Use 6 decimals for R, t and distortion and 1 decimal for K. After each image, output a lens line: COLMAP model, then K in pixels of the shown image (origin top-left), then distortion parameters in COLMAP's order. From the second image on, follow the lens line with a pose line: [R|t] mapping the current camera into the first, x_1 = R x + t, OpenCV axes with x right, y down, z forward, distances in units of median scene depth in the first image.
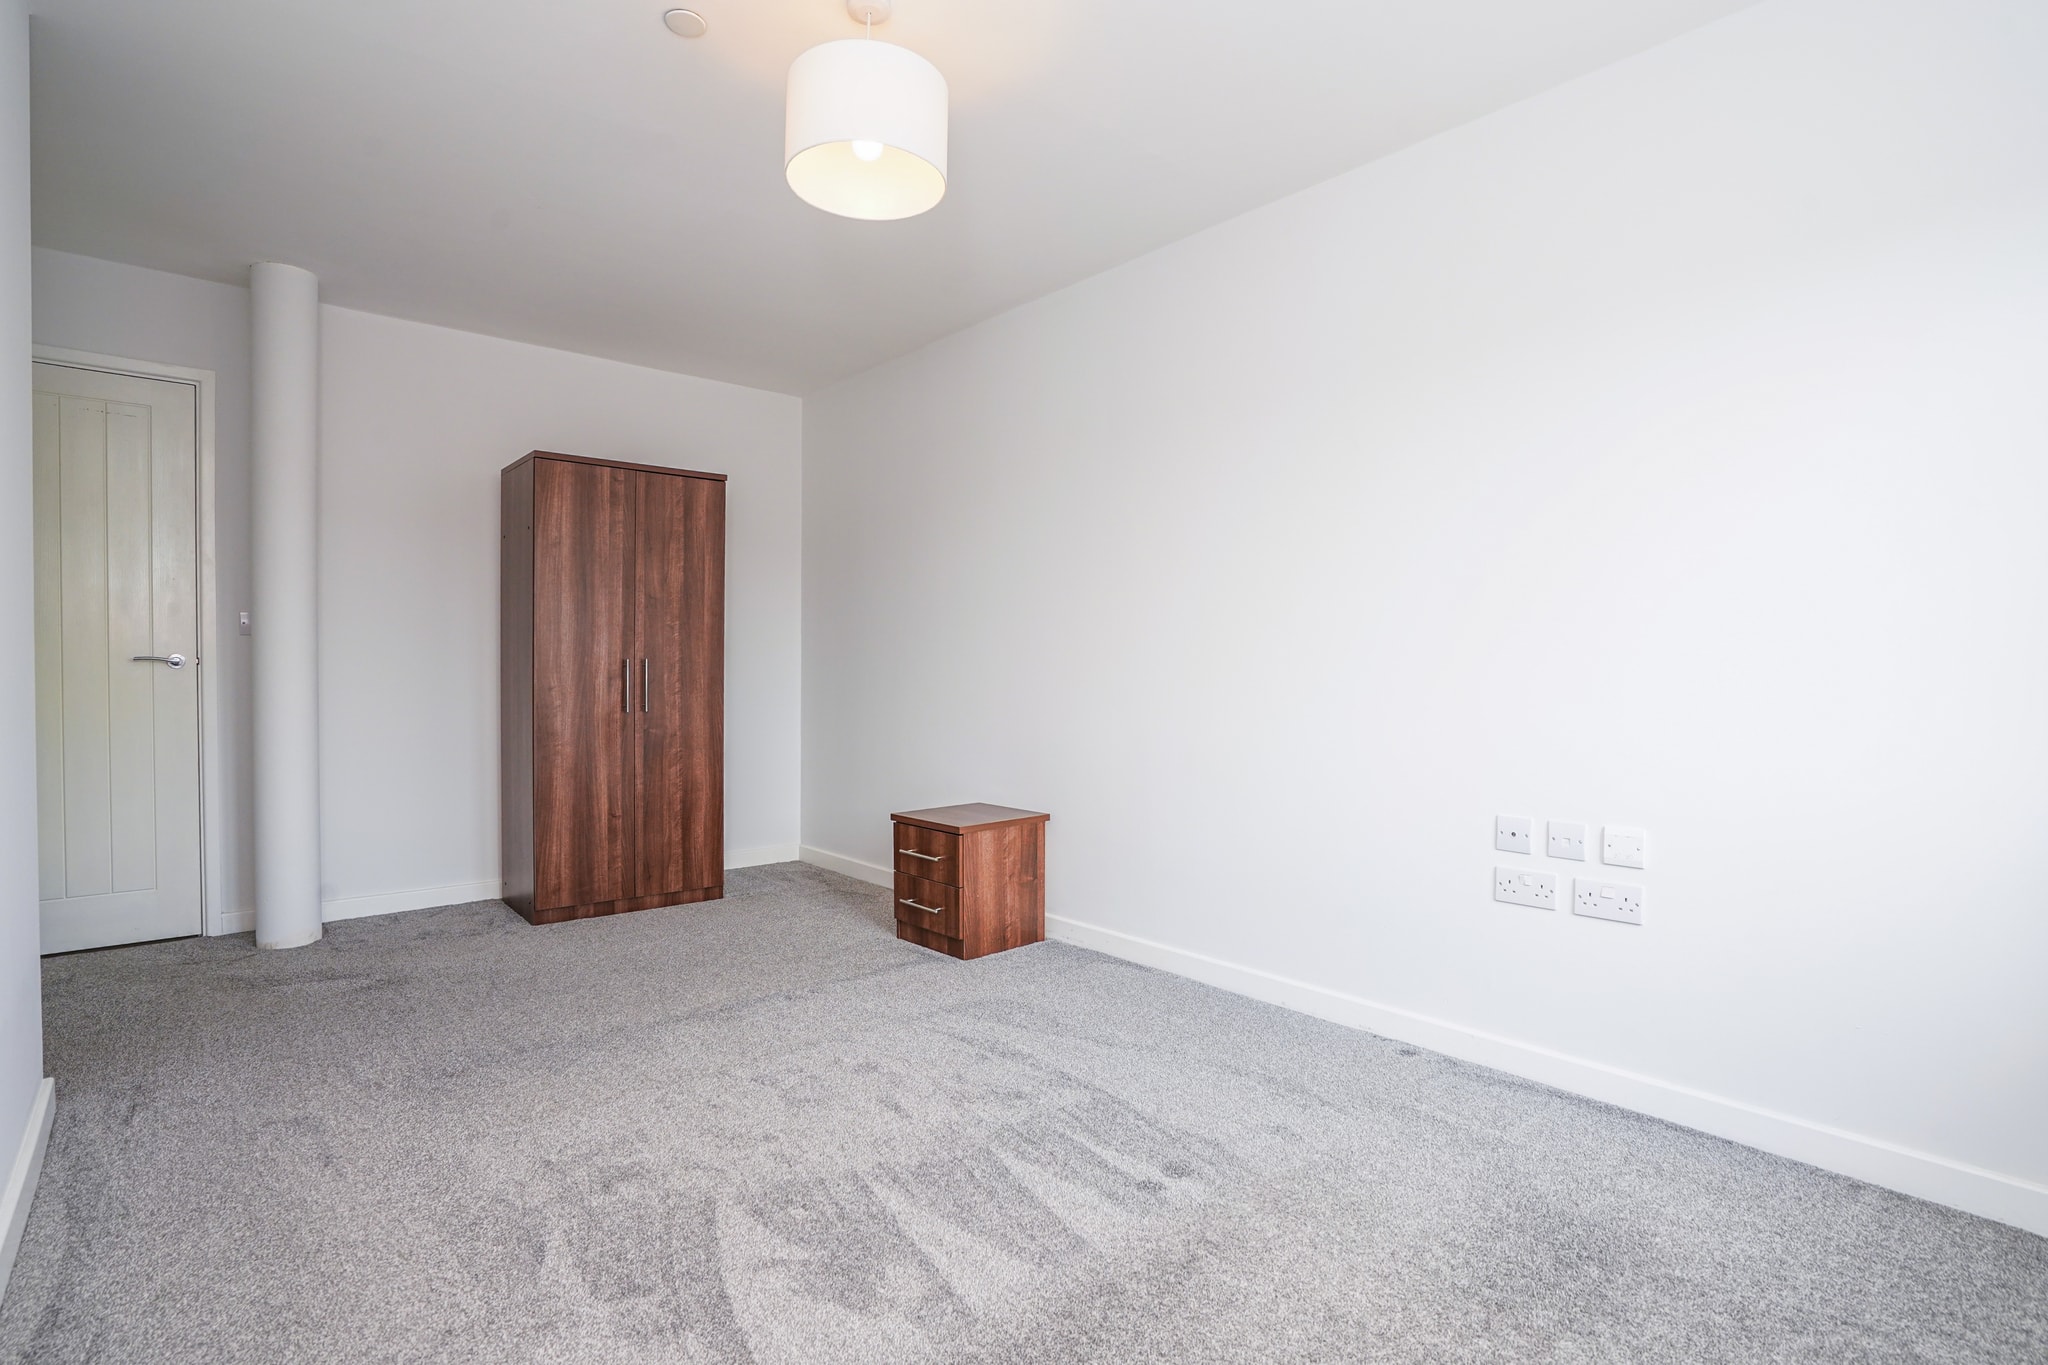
lens RADIAL K [[955.5, 0, 1022.1], [0, 955.5, 685.5], [0, 0, 1]] dist [-0.044870, 0.020193]
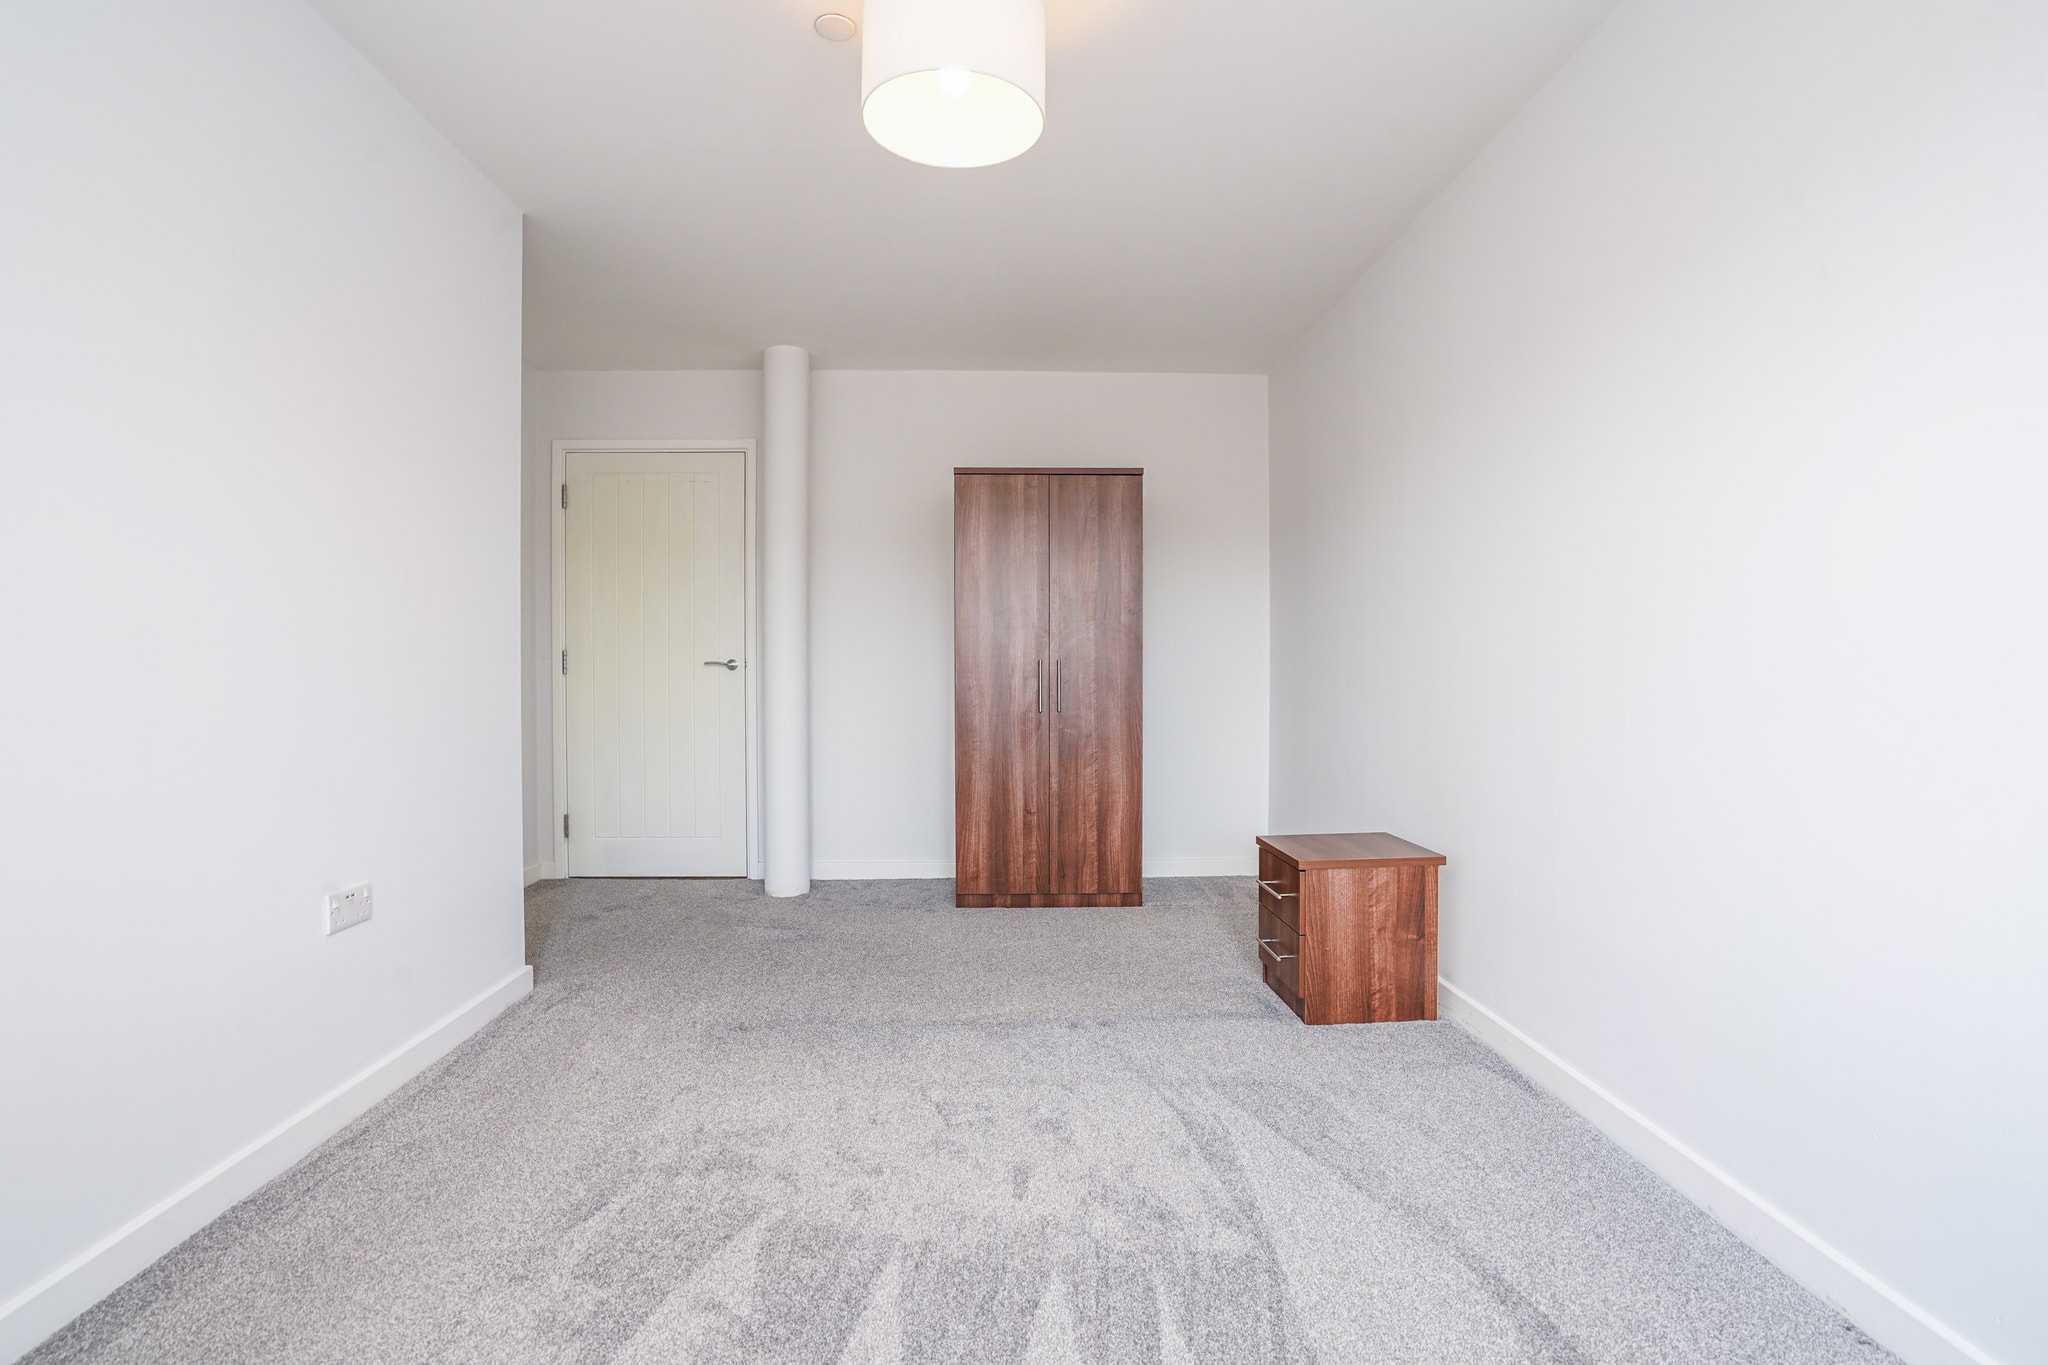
lens RADIAL K [[962.9, 0, 1024.0], [0, 962.9, 682.5], [0, 0, 1]] dist [-0.050776, 0.020542]
pose [[0.786688, 0.002391, -0.617346, 0.217515], [-0.004129, 0.999991, -0.001390, -0.002050], [0.617337, 0.003642, 0.786690, 0.177956]]
